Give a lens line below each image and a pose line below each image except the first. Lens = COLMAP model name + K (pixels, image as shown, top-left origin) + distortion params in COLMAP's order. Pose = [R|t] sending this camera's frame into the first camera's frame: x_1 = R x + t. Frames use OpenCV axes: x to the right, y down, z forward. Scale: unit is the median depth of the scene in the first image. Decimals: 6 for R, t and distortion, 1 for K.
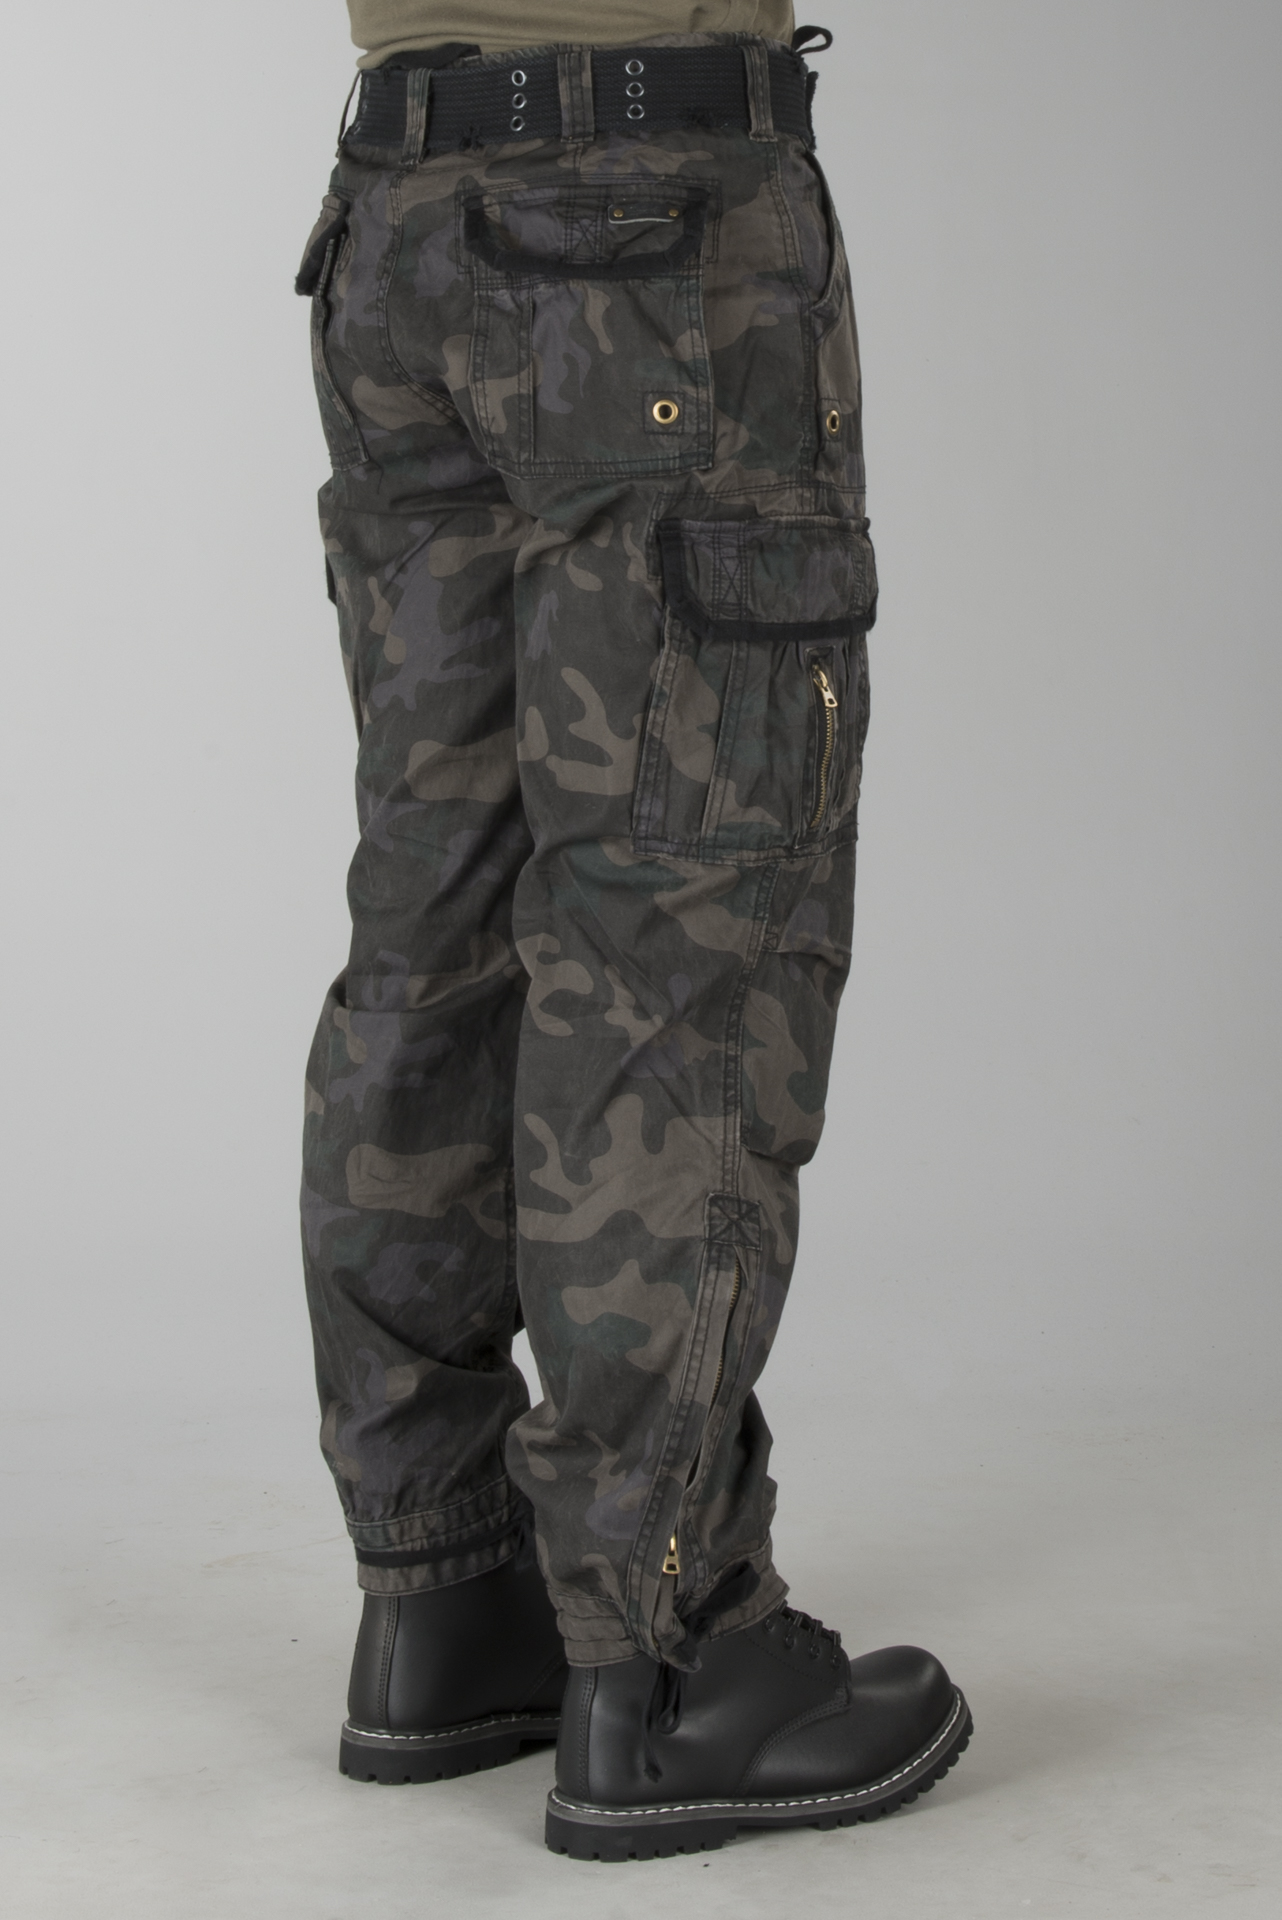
lens RADIAL K [[1901.2, 0, 637.9], [0, 1901.2, 984.3], [0, 0, 1]] dist [-0.008632, -0.012759]
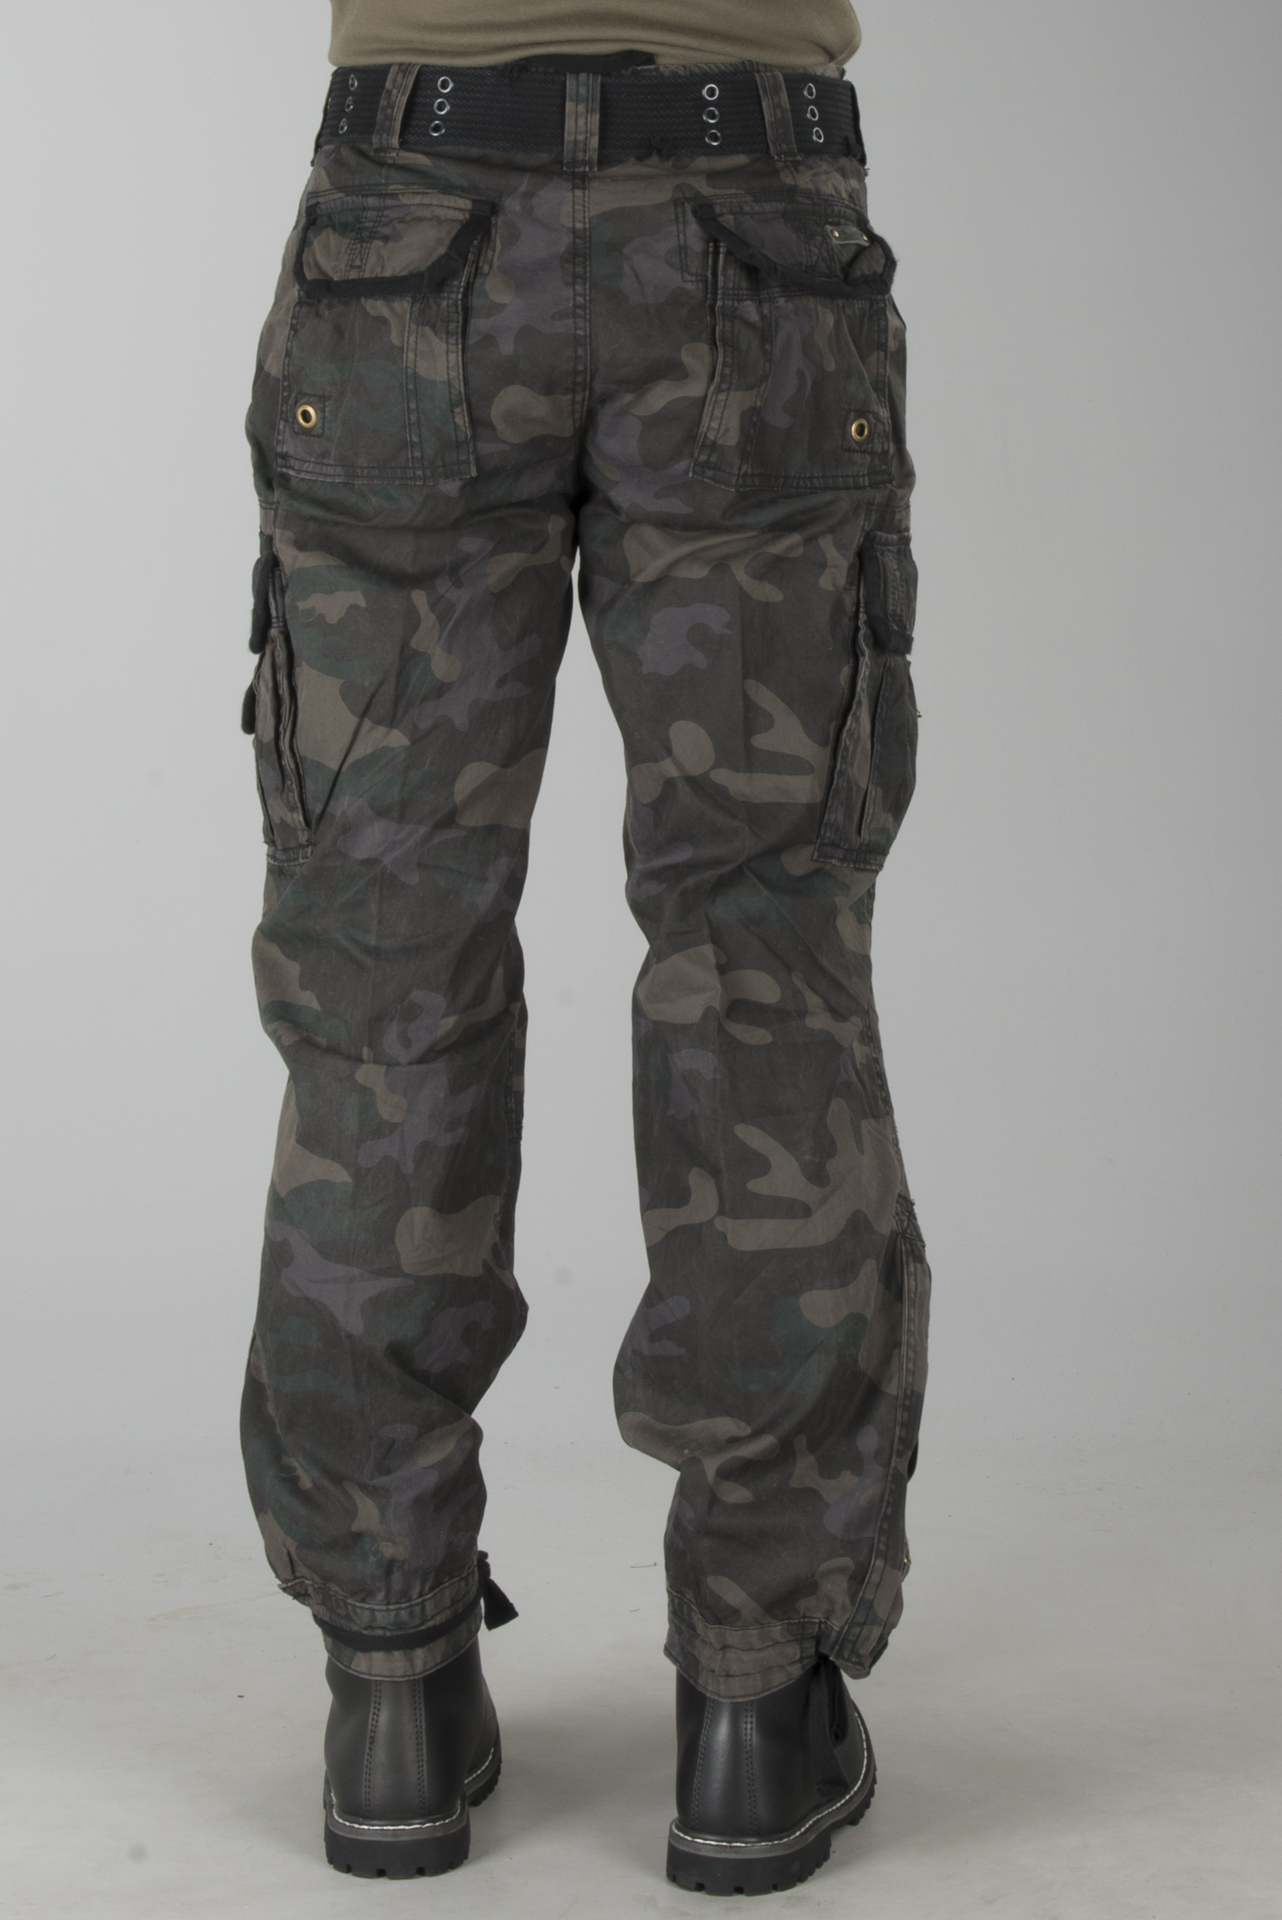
lens RADIAL K [[1892.3, 0, 641.0], [0, 1892.3, 960.0], [0, 0, 1]] dist [0.097503, -0.267140]
pose [[0.924920, -0.063885, 0.374756, -0.491227], [0.076491, 0.996892, -0.018844, -0.003450], [-0.372388, 0.046095, 0.926932, 0.095019]]
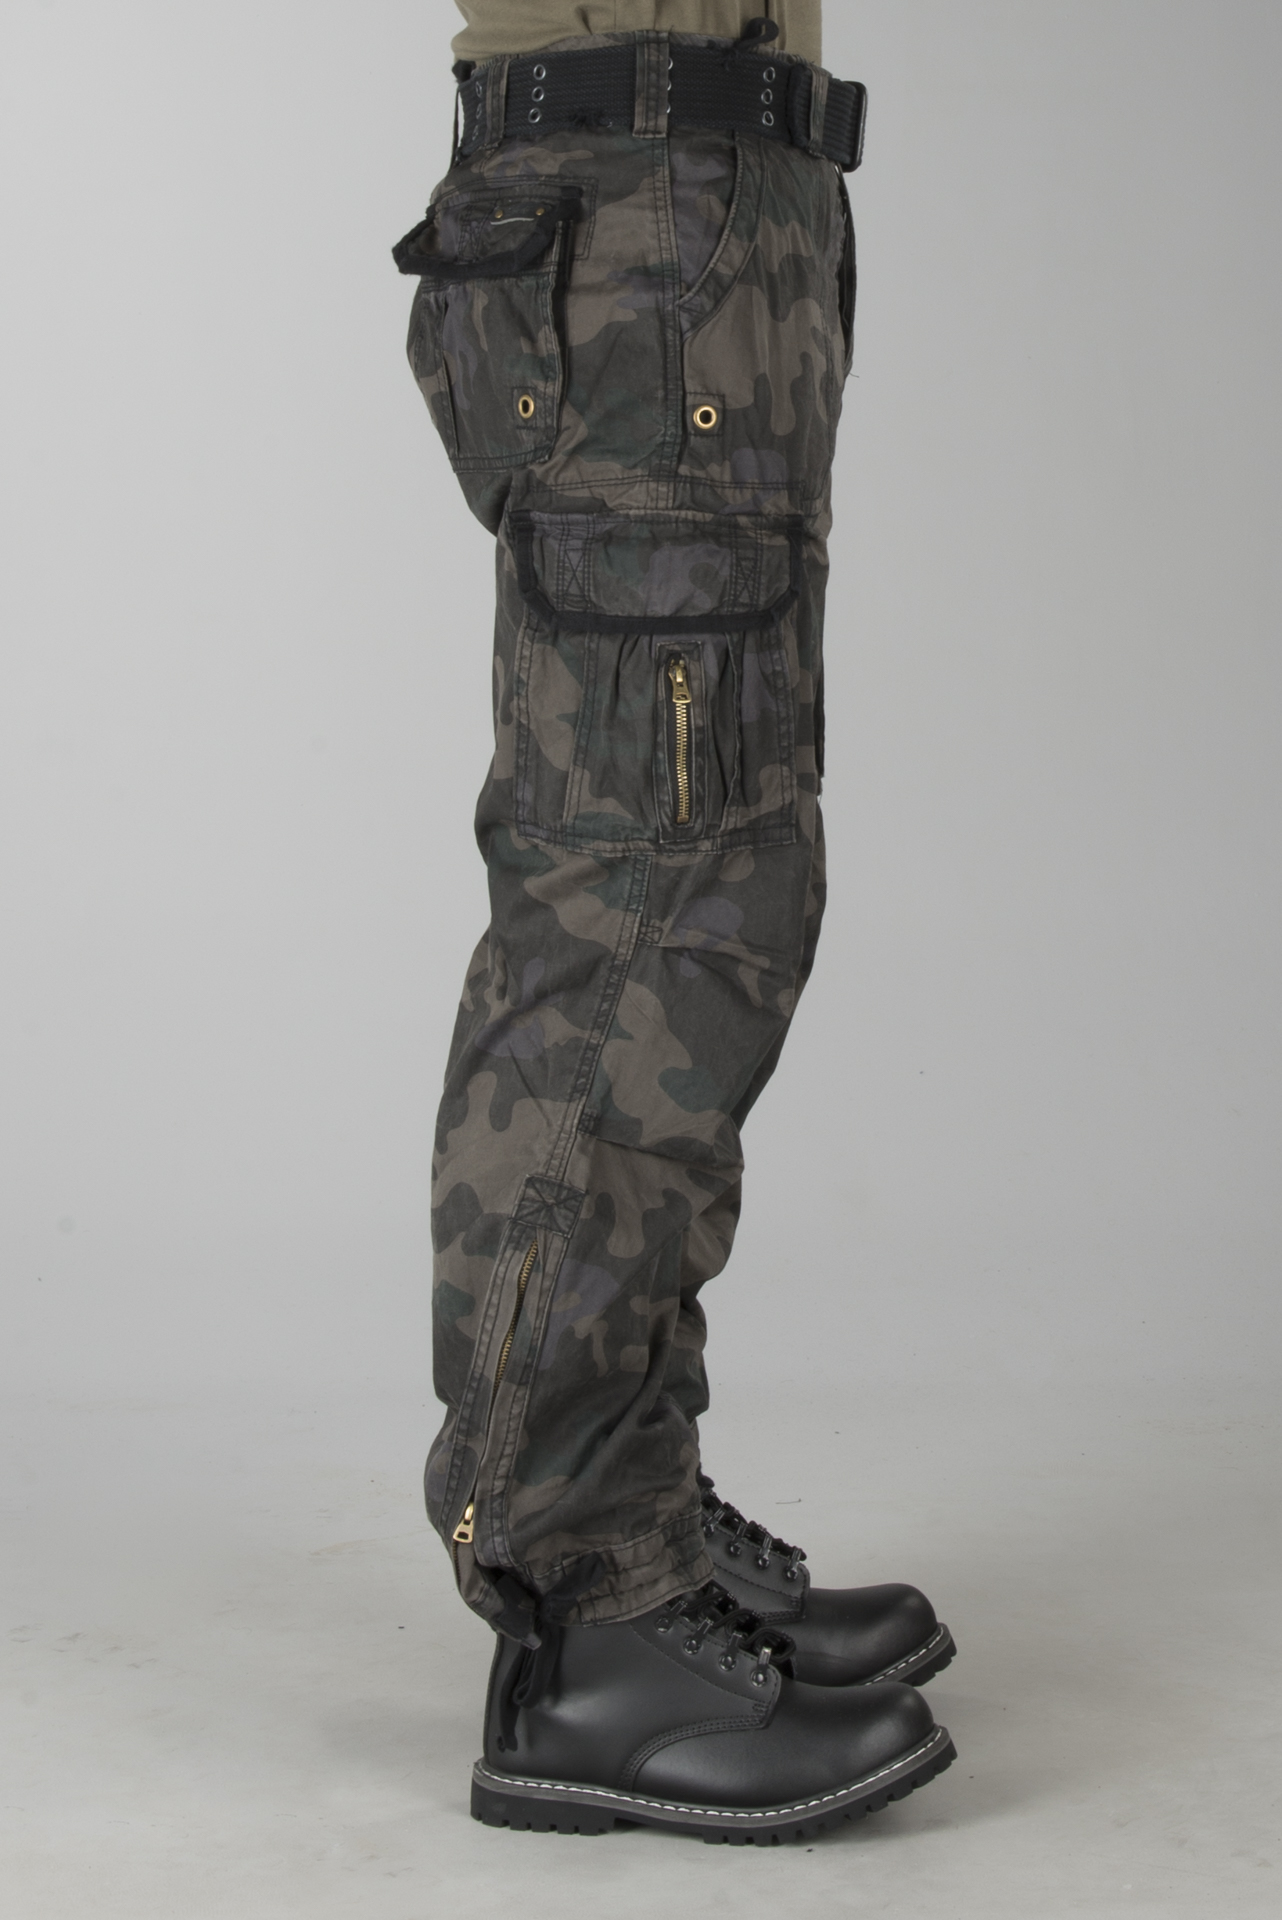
lens RADIAL K [[1884.5, 0, 641.0], [0, 1884.5, 960.0], [0, 0, 1]] dist [-0.006138, 0.001412]
pose [[0.946141, 0.087919, -0.311588, 0.404155], [-0.092518, 0.995711, 0.000024, -0.009751], [0.310253, 0.028805, 0.950217, 0.061233]]
